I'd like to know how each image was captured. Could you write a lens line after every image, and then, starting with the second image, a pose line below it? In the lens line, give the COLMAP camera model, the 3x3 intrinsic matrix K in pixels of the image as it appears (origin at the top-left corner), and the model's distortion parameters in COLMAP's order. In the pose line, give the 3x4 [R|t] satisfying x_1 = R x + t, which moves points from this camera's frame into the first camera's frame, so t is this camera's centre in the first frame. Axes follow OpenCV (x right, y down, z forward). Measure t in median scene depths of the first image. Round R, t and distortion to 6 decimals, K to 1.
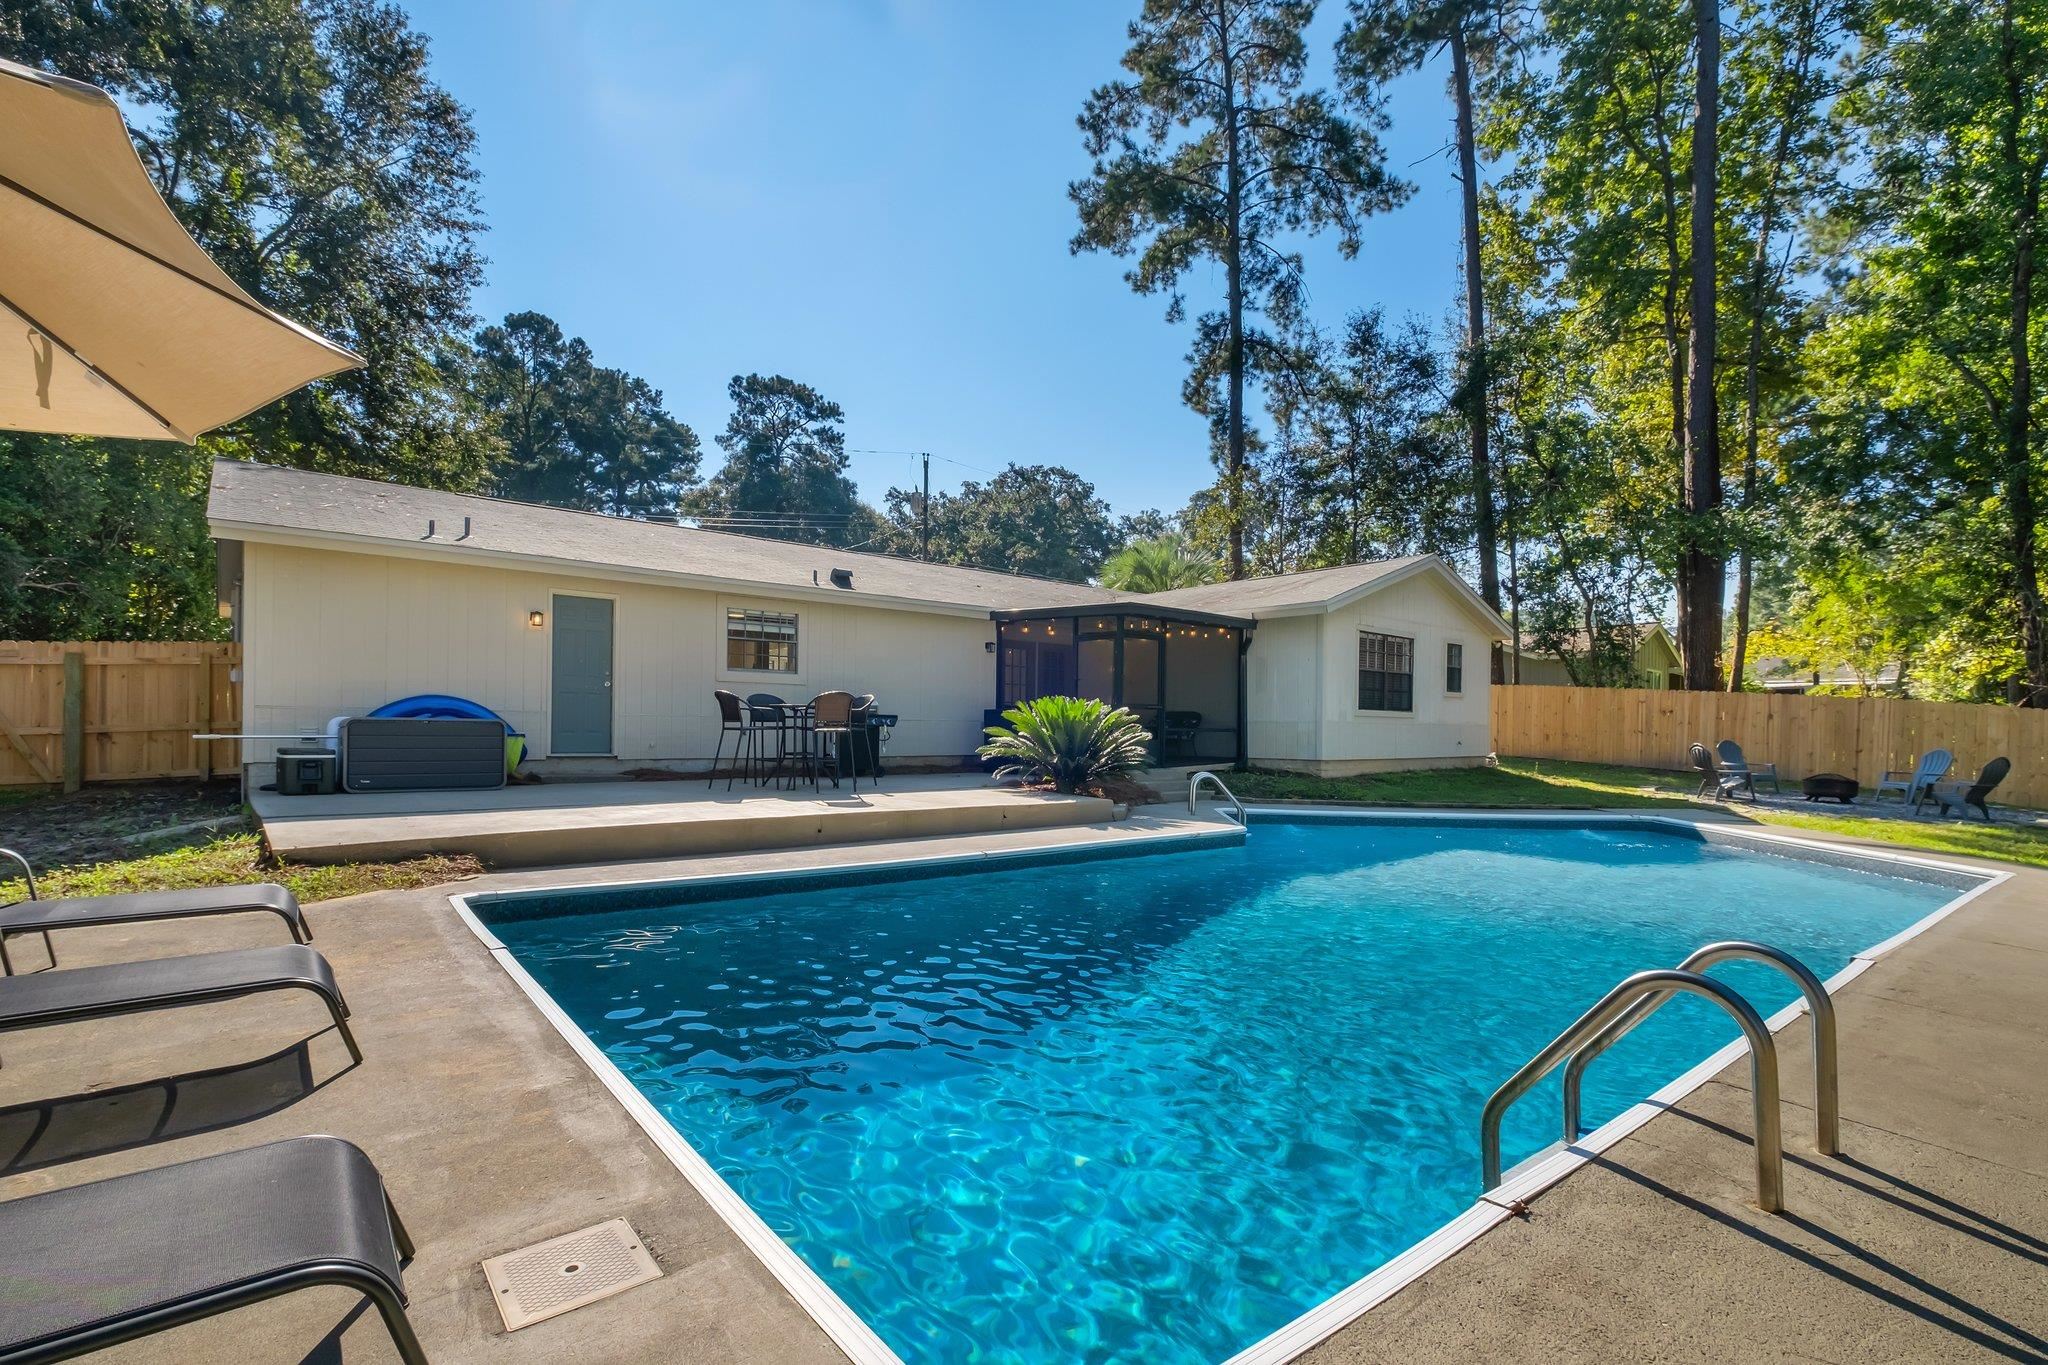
lens RADIAL K [[951.5, 0, 1022.6], [0, 951.5, 724.9], [0, 0, 1]] dist [0.001486, 0.000421]
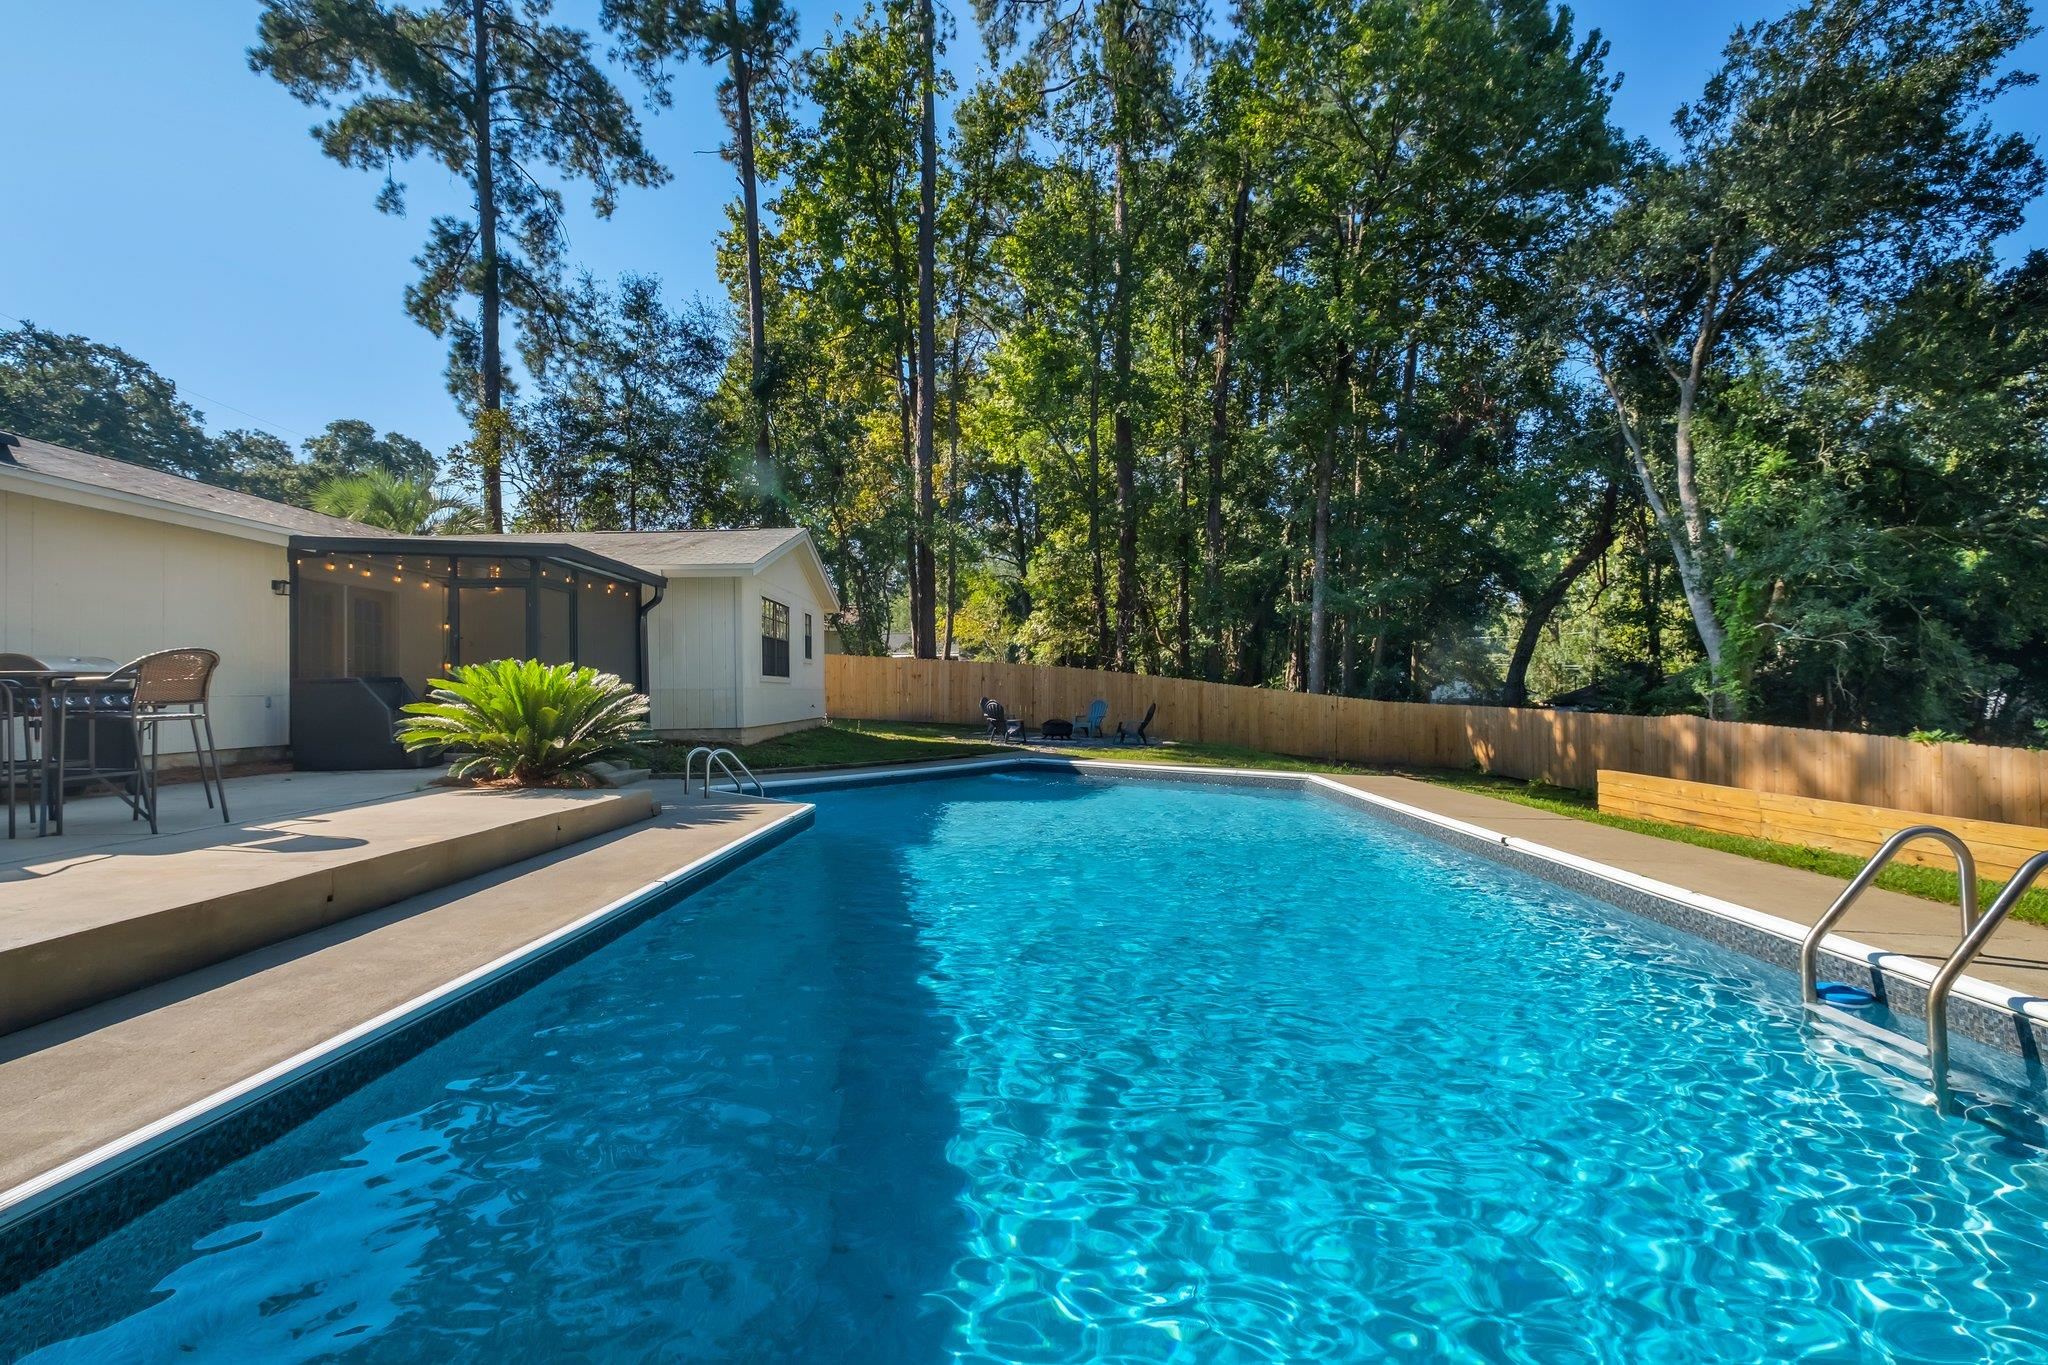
lens RADIAL K [[889.4, 0, 1012.1], [0, 889.4, 679.7], [0, 0, 1]] dist [-0.002085, 0.000696]
pose [[0.646805, -0.009795, 0.762593, -0.092189], [0.018499, 0.999825, -0.002848, -0.001931], [-0.762431, 0.015950, 0.646873, 0.094710]]
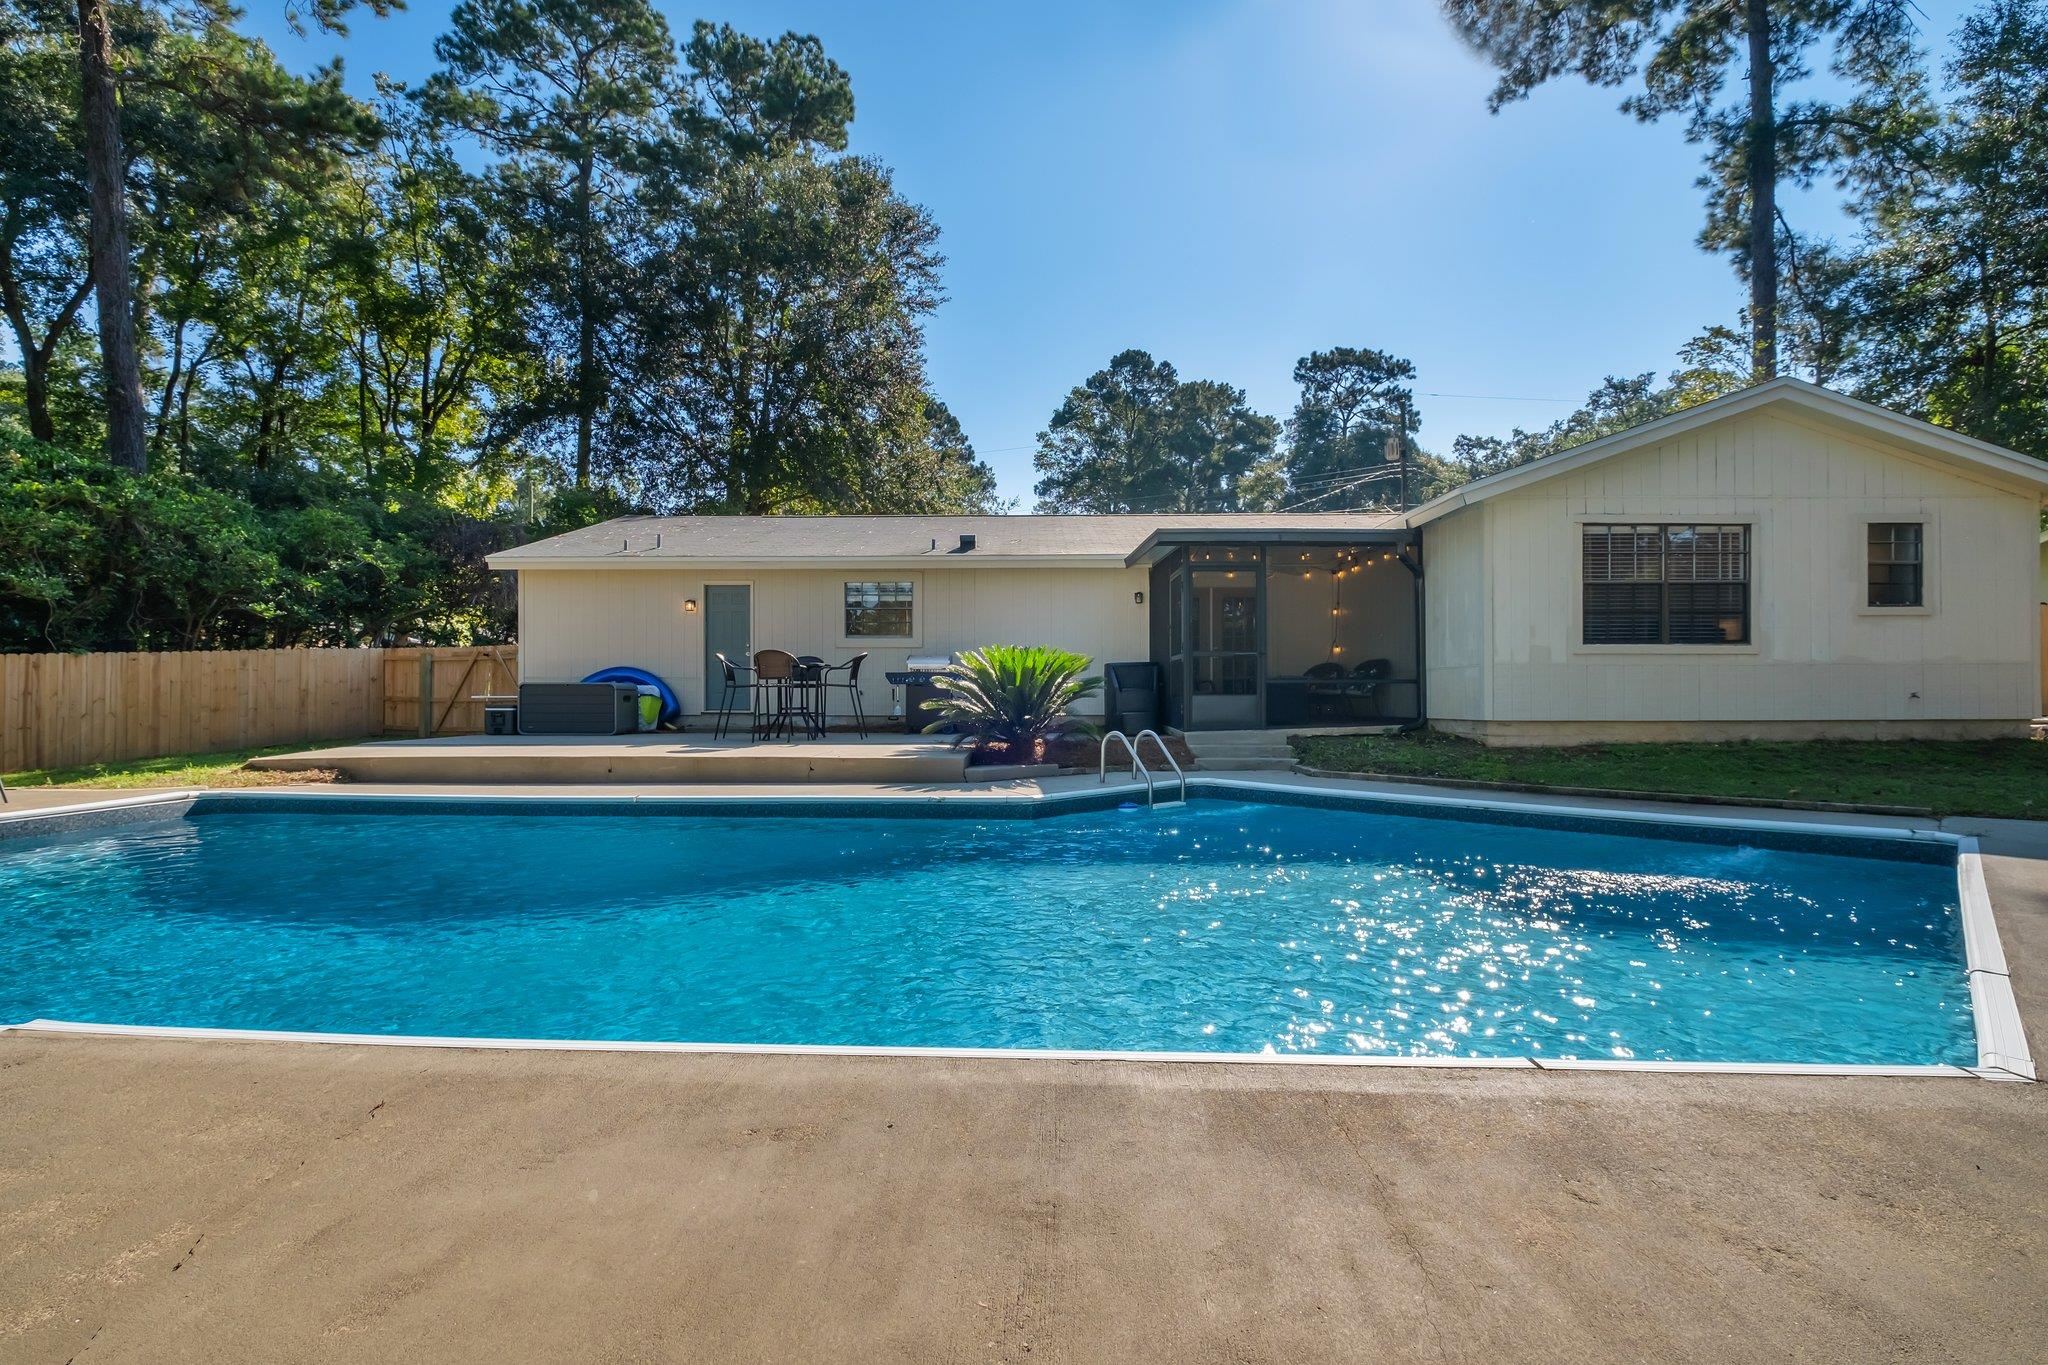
lens RADIAL K [[893.1, 0, 1016.1], [0, 893.1, 695.4], [0, 0, 1]] dist [-0.002121, 0.000162]
pose [[0.755518, -0.013613, -0.654986, 0.223976], [0.011947, 0.999904, -0.007001, 0.009227], [0.655019, -0.002536, 0.755608, 0.135816]]
